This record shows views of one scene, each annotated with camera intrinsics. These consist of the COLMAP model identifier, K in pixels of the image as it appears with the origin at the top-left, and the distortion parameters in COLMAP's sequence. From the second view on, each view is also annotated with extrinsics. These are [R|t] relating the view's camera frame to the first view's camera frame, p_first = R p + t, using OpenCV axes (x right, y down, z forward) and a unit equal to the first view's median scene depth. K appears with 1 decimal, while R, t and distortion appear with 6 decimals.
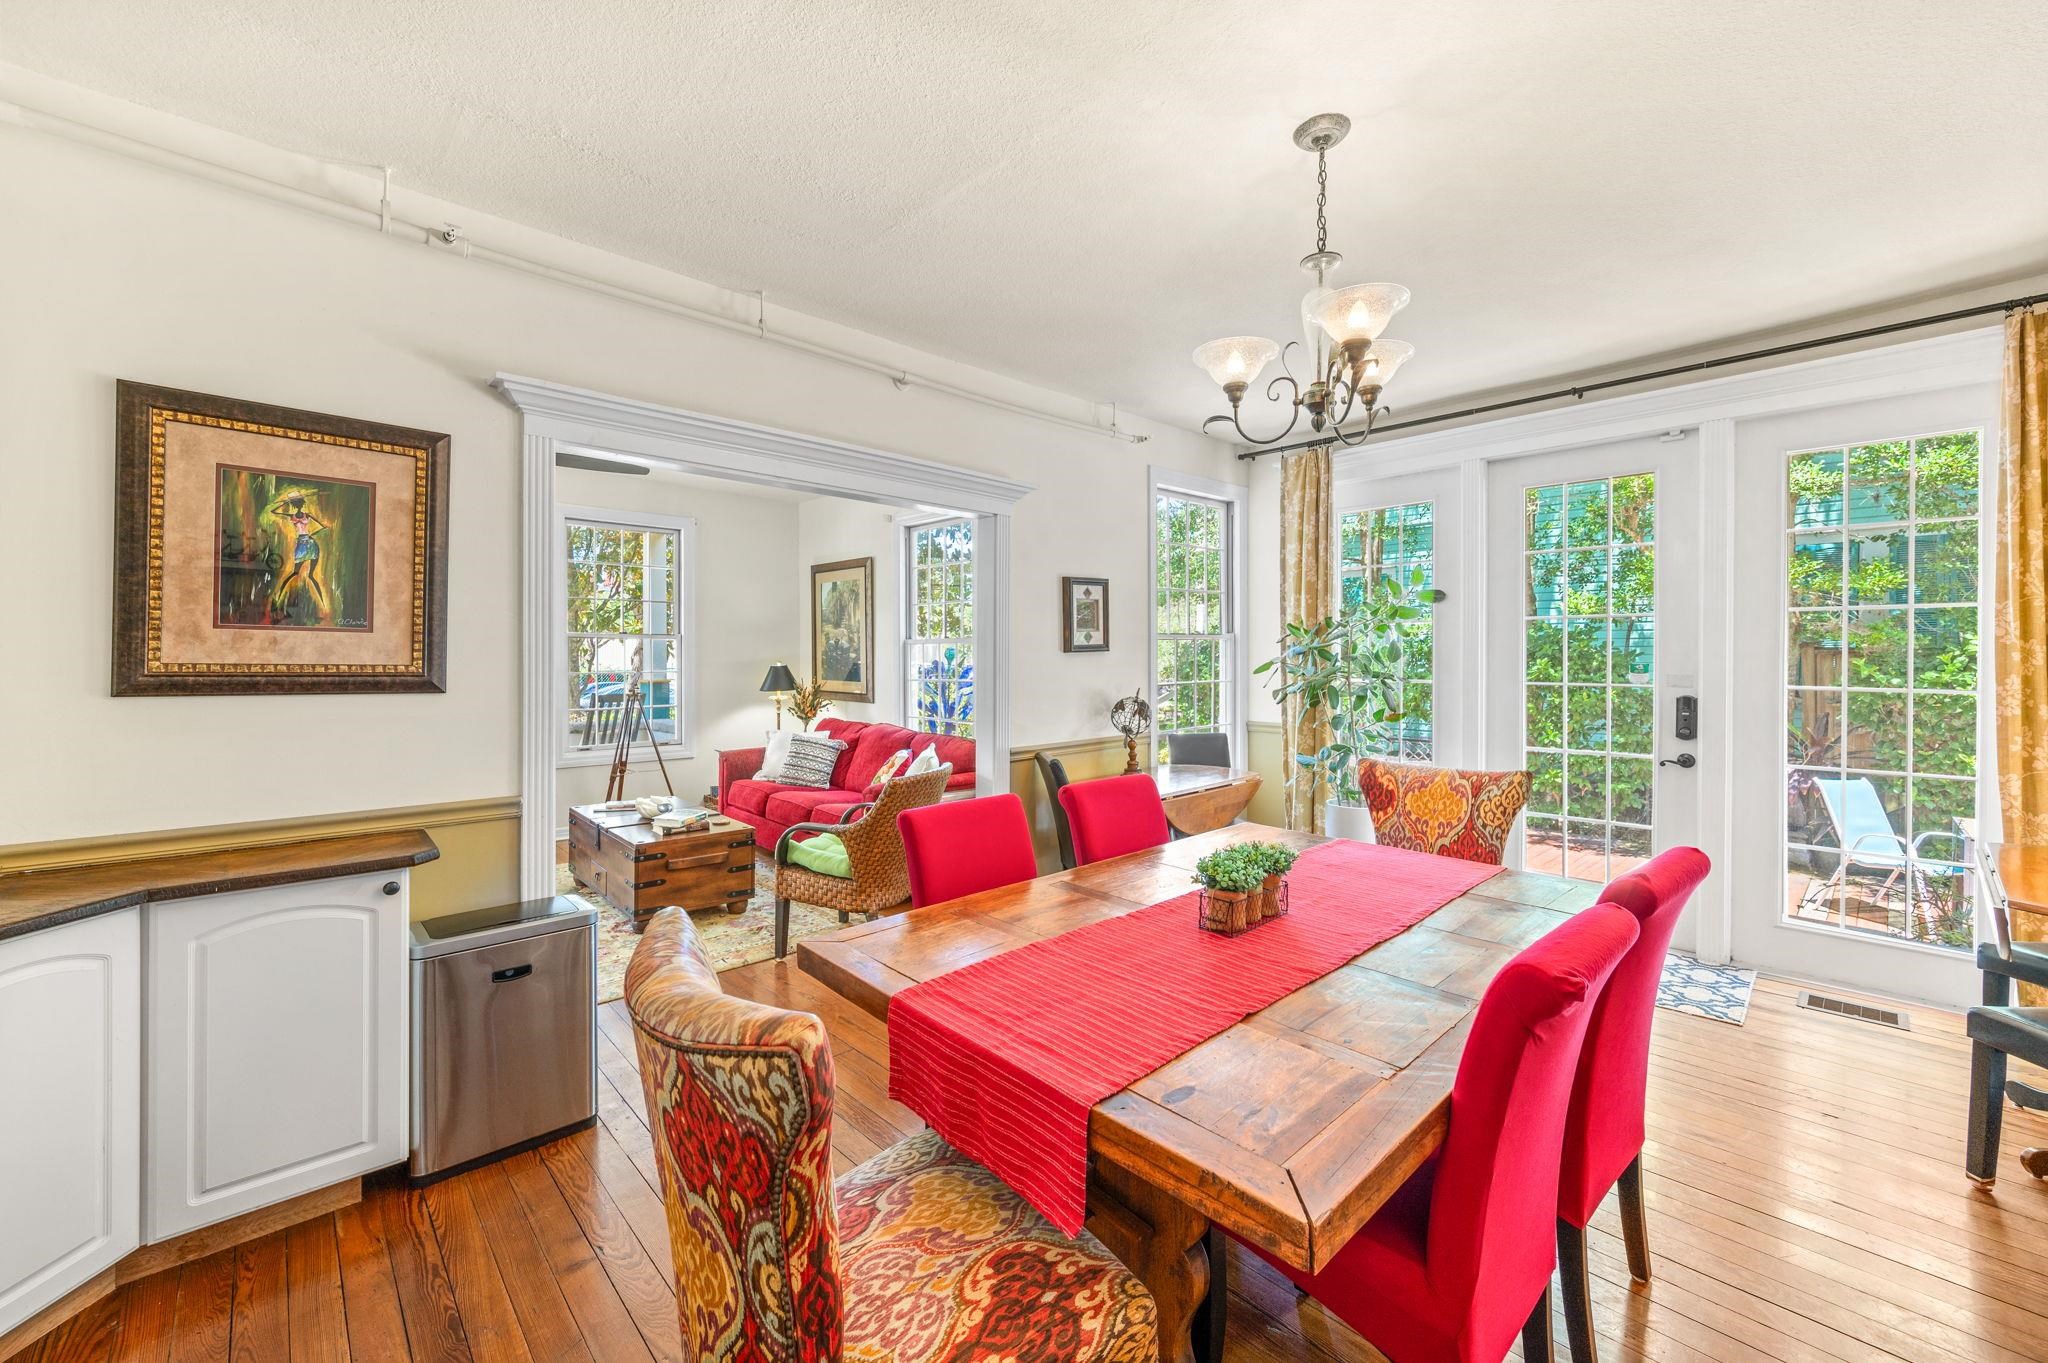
lens RADIAL K [[817.5, 0, 1024.9], [0, 817.5, 659.0], [0, 0, 1]] dist [0.000203, 0.000017]
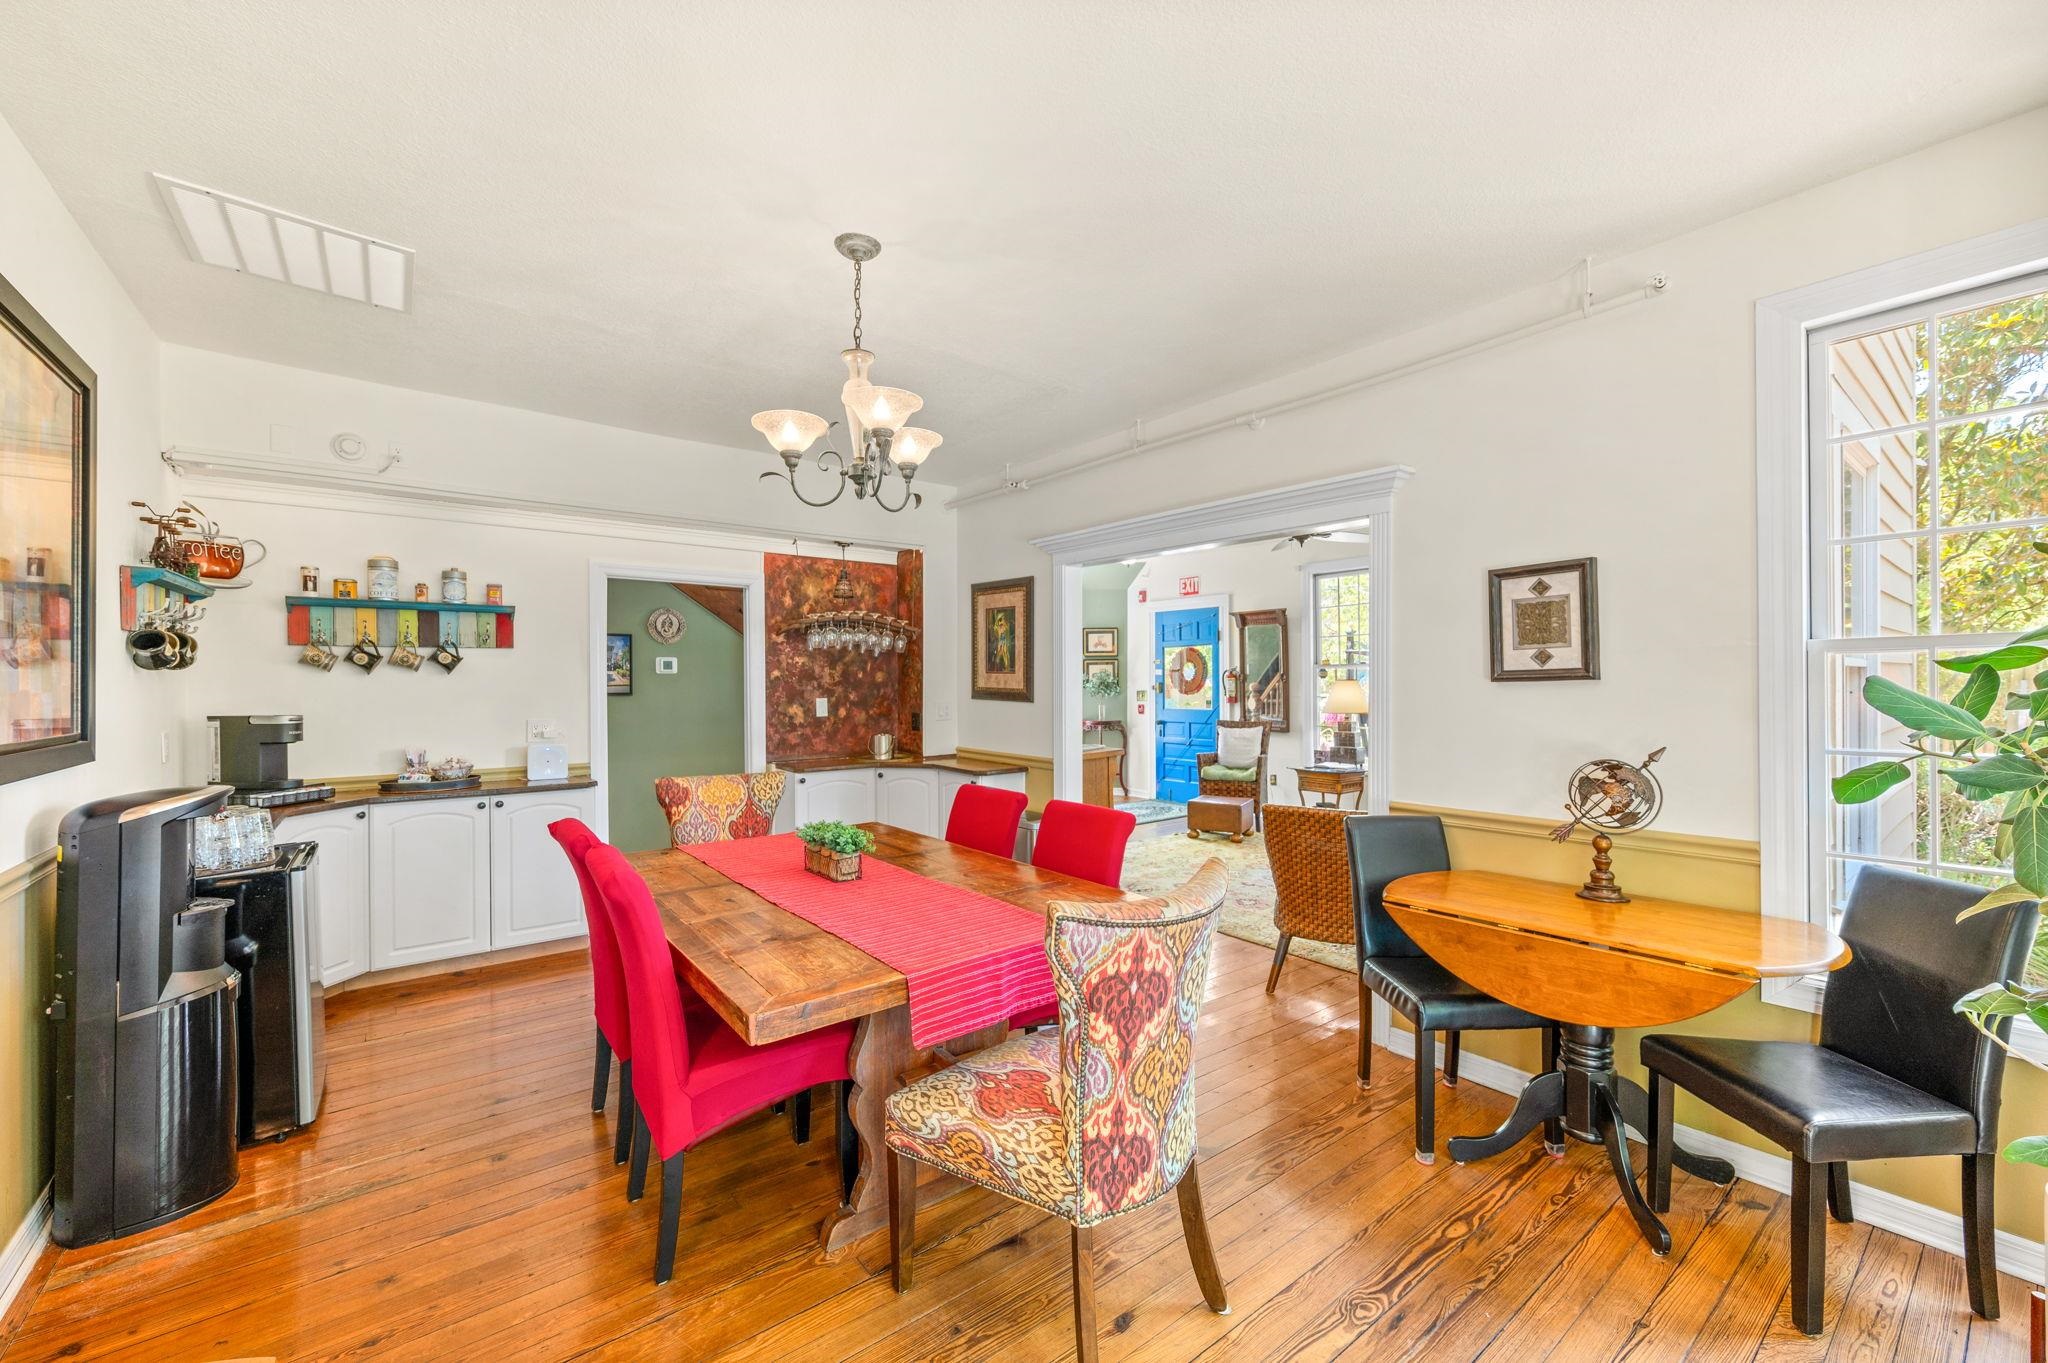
lens RADIAL K [[817.5, 0, 1025.8], [0, 817.5, 681.2], [0, 0, 1]] dist [0.000203, 0.000017]
pose [[-0.093865, -0.000494, -0.995585, 0.752797], [-0.004246, 0.999991, -0.000096, -0.006704], [0.995576, 0.004218, -0.093866, 0.670765]]
